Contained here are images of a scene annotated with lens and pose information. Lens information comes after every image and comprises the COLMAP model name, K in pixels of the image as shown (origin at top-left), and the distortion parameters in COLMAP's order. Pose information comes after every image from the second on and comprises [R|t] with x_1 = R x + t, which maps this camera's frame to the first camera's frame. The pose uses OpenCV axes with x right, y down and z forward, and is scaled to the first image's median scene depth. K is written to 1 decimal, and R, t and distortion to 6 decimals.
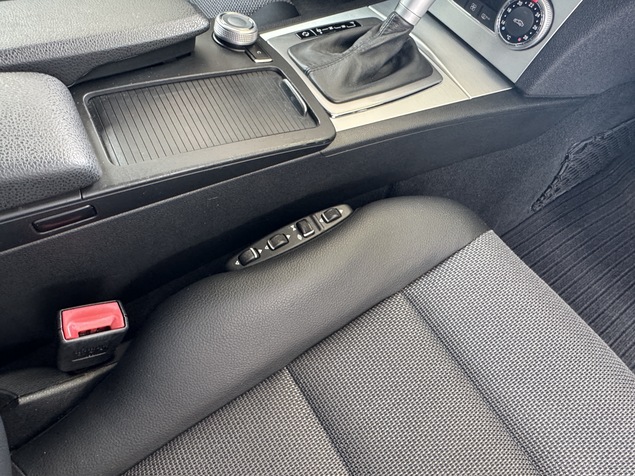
lens RADIAL K [[407.8, 0, 305.3], [0, 407.8, 237.5], [0, 0, 1]] dist [0.001766, 0.004146]
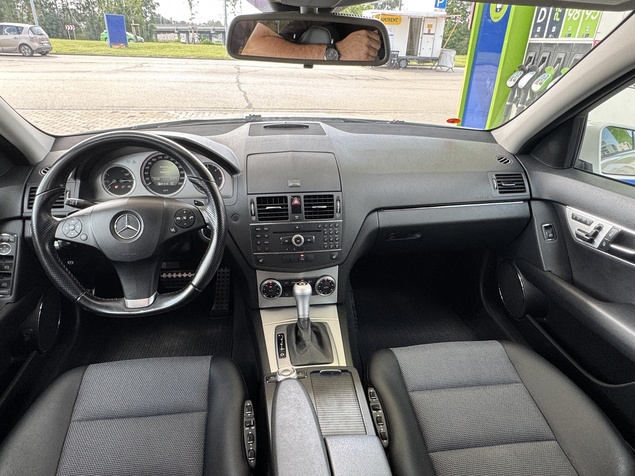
lens RADIAL K [[407.8, 0, 305.3], [0, 407.8, 237.5], [0, 0, 1]] dist [0.001766, 0.004146]
pose [[0.439446, -0.509466, 0.739819, -1.233120], [0.788941, 0.612691, -0.046703, -0.729754], [-0.429487, 0.604197, 0.671184, -0.783788]]
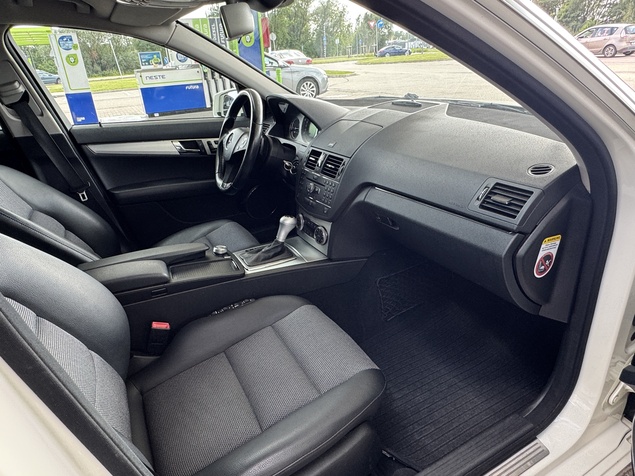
lens RADIAL K [[407.8, 0, 305.3], [0, 407.8, 237.5], [0, 0, 1]] dist [0.001766, 0.004146]
pose [[0.973986, -0.143991, -0.174981, 0.970007], [0.017556, 0.817795, -0.575242, 1.153246], [0.225928, 0.557206, 0.799048, -1.320390]]
